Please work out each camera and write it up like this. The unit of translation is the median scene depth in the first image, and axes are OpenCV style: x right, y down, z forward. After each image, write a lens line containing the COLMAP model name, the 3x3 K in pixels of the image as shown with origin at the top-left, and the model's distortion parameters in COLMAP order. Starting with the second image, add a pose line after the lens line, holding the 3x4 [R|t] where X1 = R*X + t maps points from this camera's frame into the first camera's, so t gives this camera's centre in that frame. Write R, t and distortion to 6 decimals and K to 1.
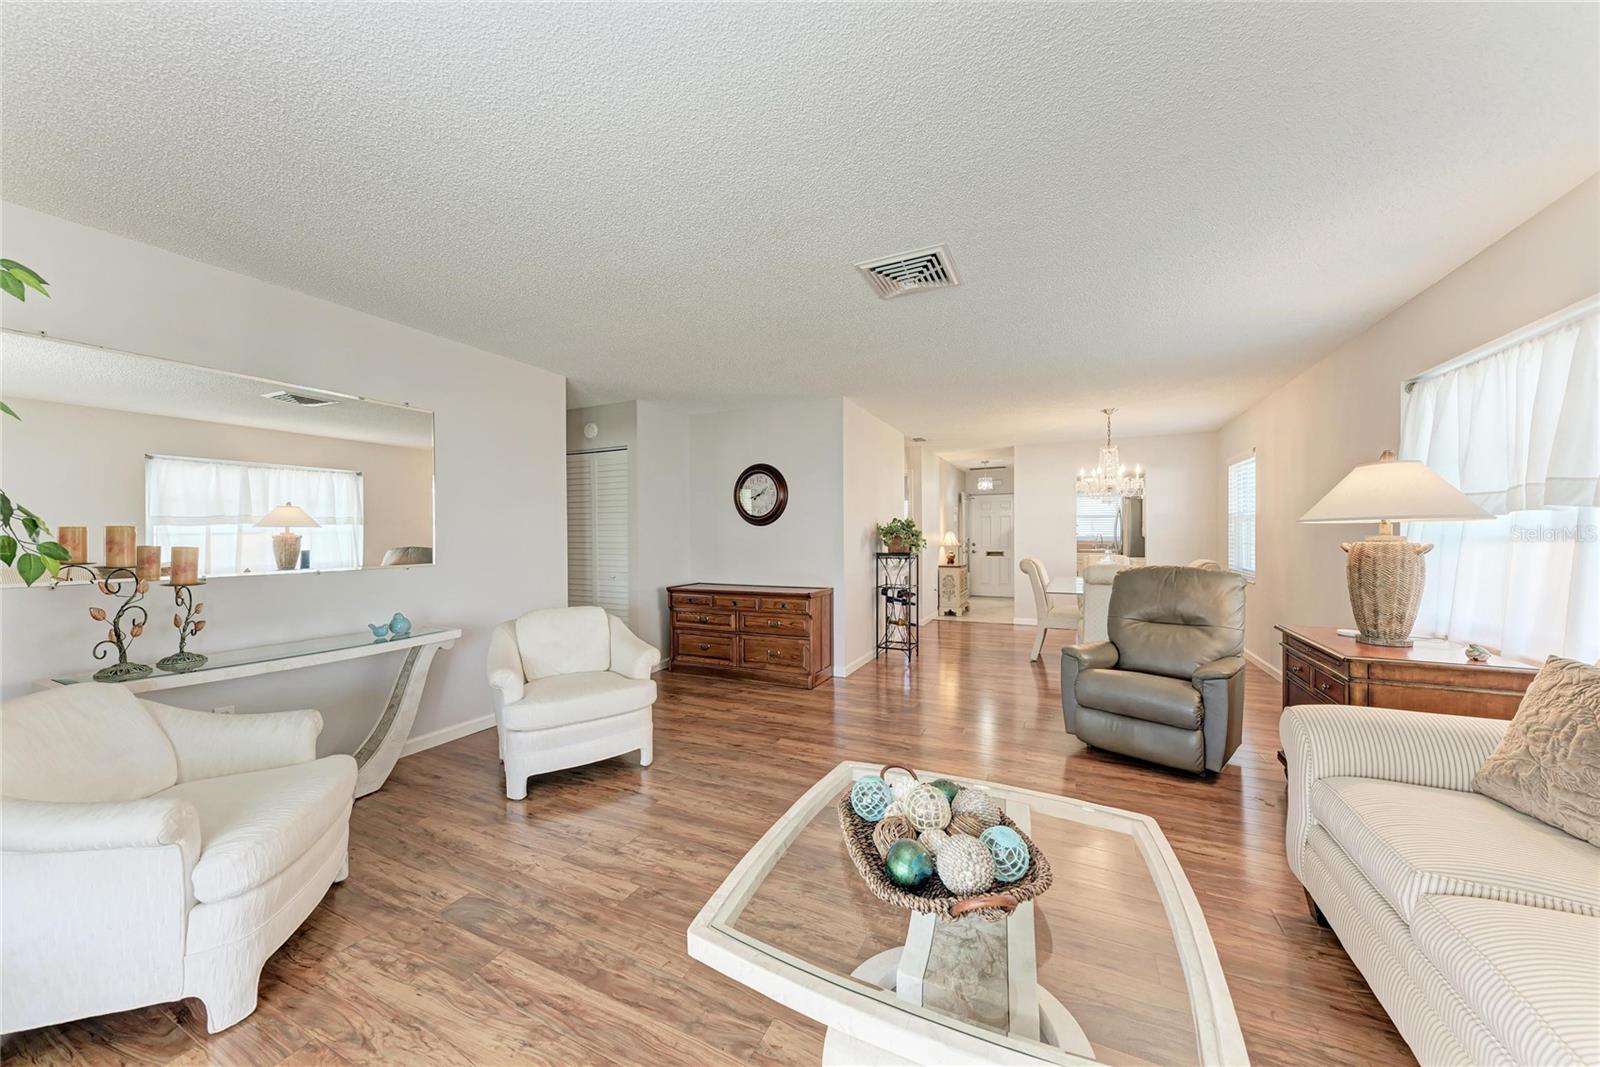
lens RADIAL K [[551.2, 0, 792.1], [0, 551.2, 538.1], [0, 0, 1]] dist [0.009834, -0.000333]
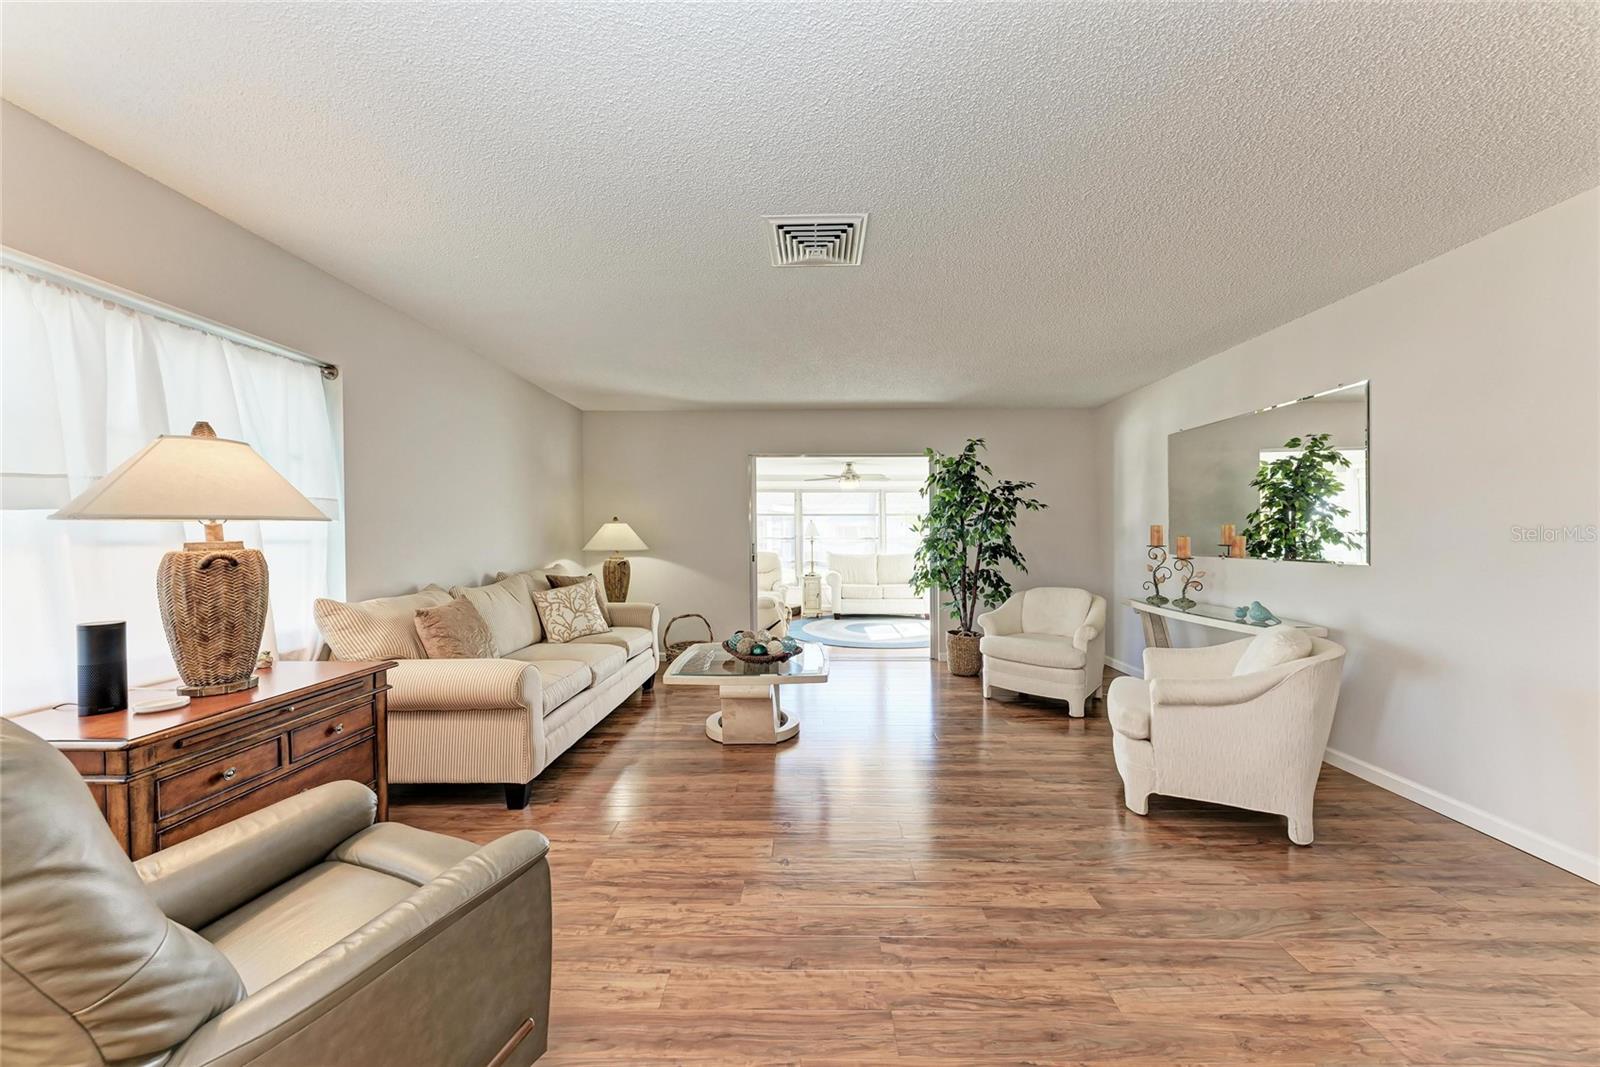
lens RADIAL K [[551.2, 0, 808.2], [0, 551.2, 543.5], [0, 0, 1]] dist [0.009834, -0.000333]
pose [[-0.899903, 0.017730, -0.435729, 0.554260], [0.007986, 0.999676, 0.024184, -0.009809], [0.436016, 0.018283, -0.899753, 1.603667]]
